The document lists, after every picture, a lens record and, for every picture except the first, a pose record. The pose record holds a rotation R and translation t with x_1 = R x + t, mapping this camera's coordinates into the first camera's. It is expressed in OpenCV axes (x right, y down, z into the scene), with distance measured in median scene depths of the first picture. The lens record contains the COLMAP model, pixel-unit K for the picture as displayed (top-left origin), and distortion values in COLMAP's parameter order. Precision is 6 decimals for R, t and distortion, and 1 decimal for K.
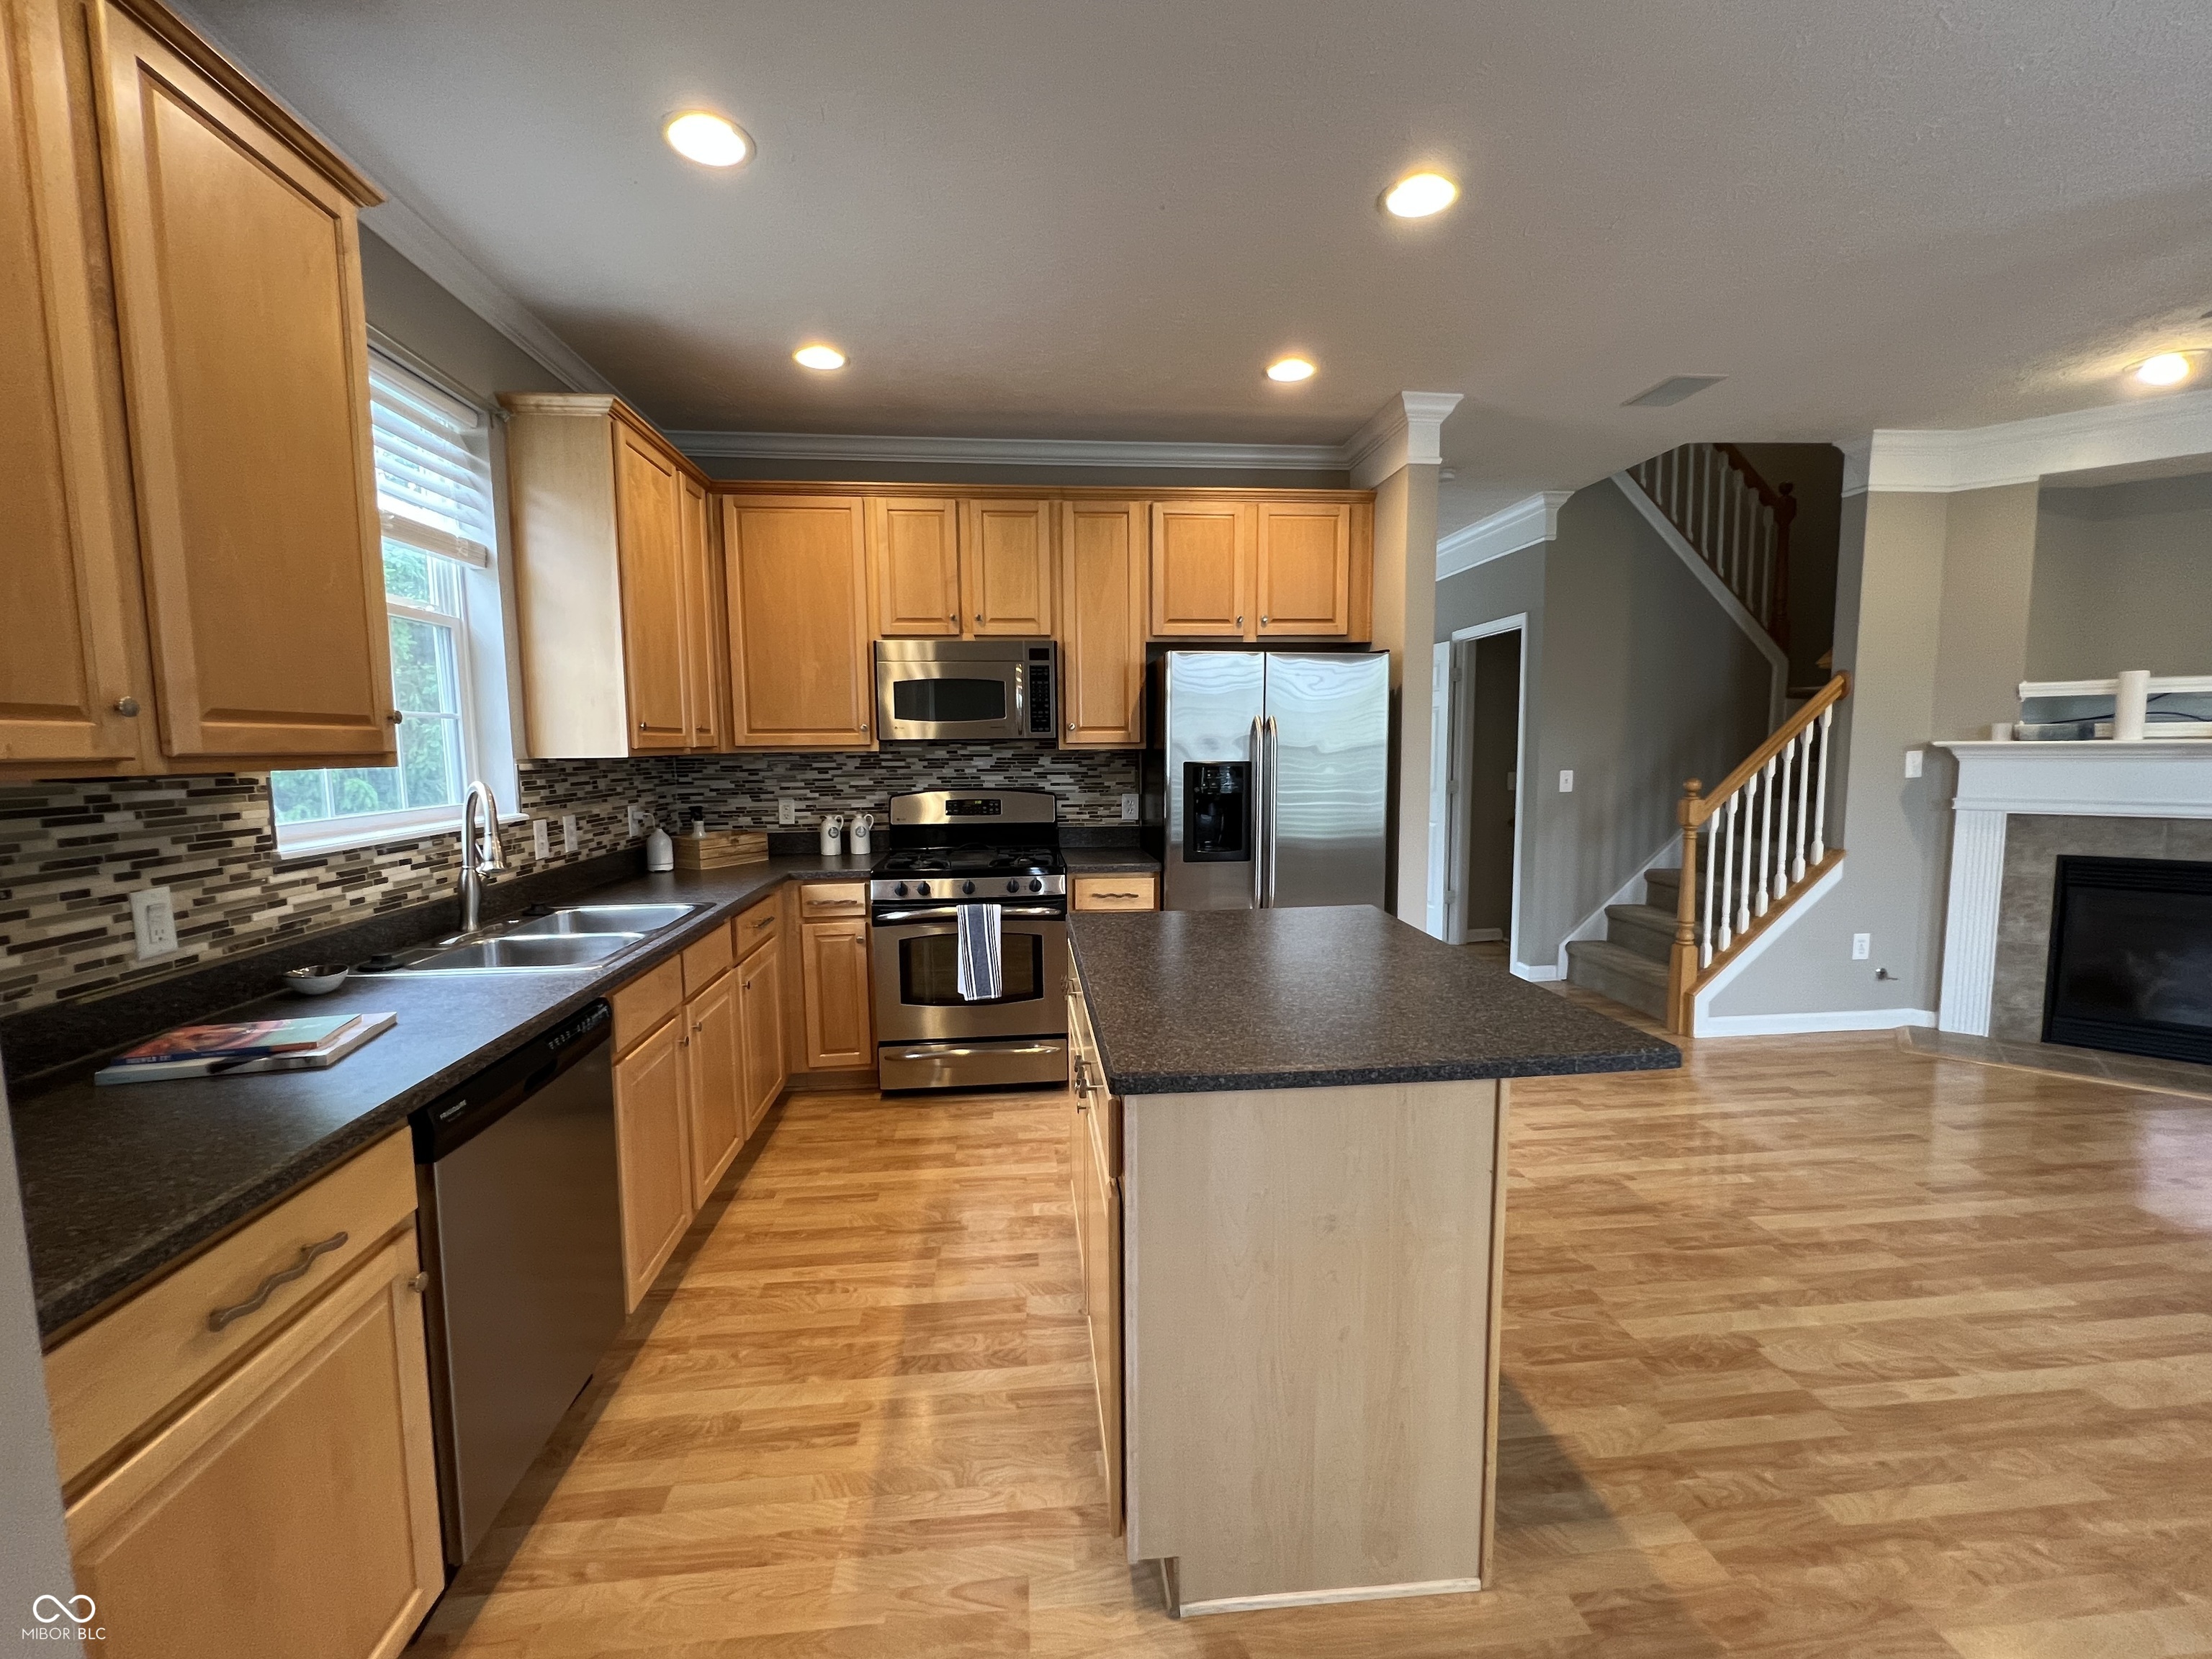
lens RADIAL K [[903.3, 0, 1104.7], [0, 903.3, 829.0], [0, 0, 1]] dist [-0.000763, -0.000314]
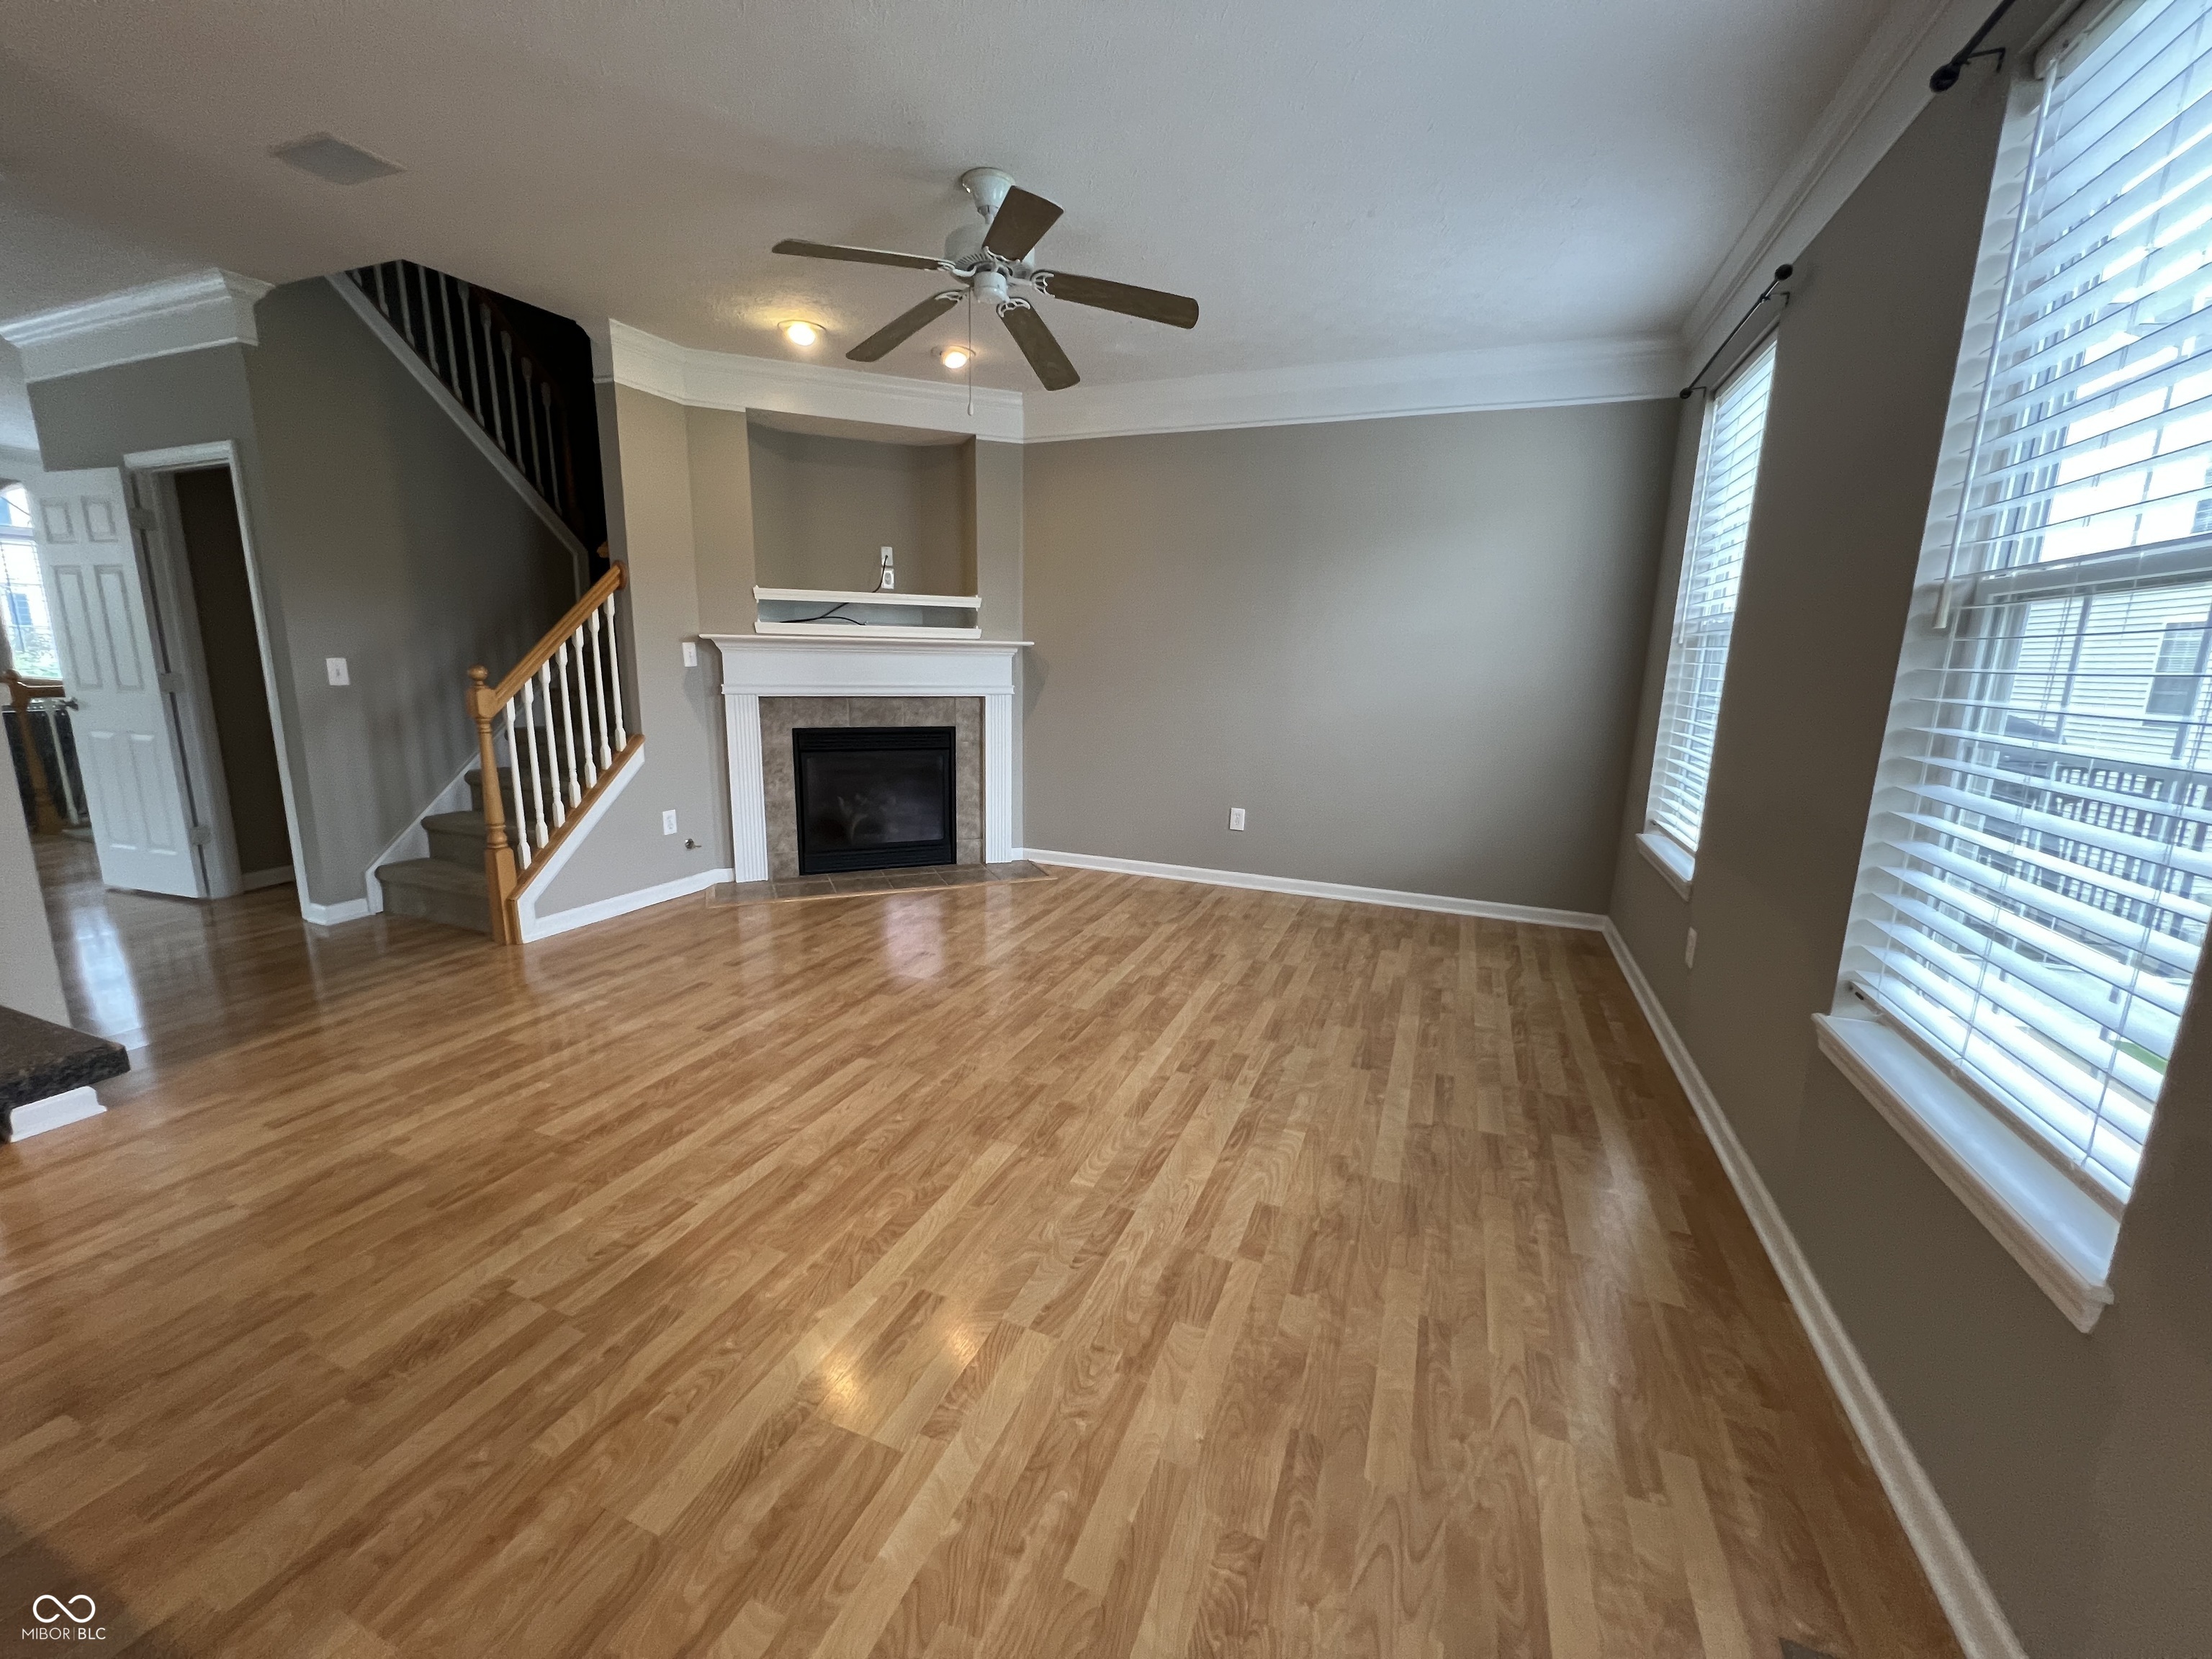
lens RADIAL K [[883.5, 0, 1102.4], [0, 883.5, 831.2], [0, 0, 1]] dist [-0.001351, 0.000681]
pose [[0.459854, -0.155671, 0.874243, 0.145954], [0.056837, 0.987655, 0.145969, 0.014634], [-0.886174, -0.017436, 0.463025, 0.036502]]
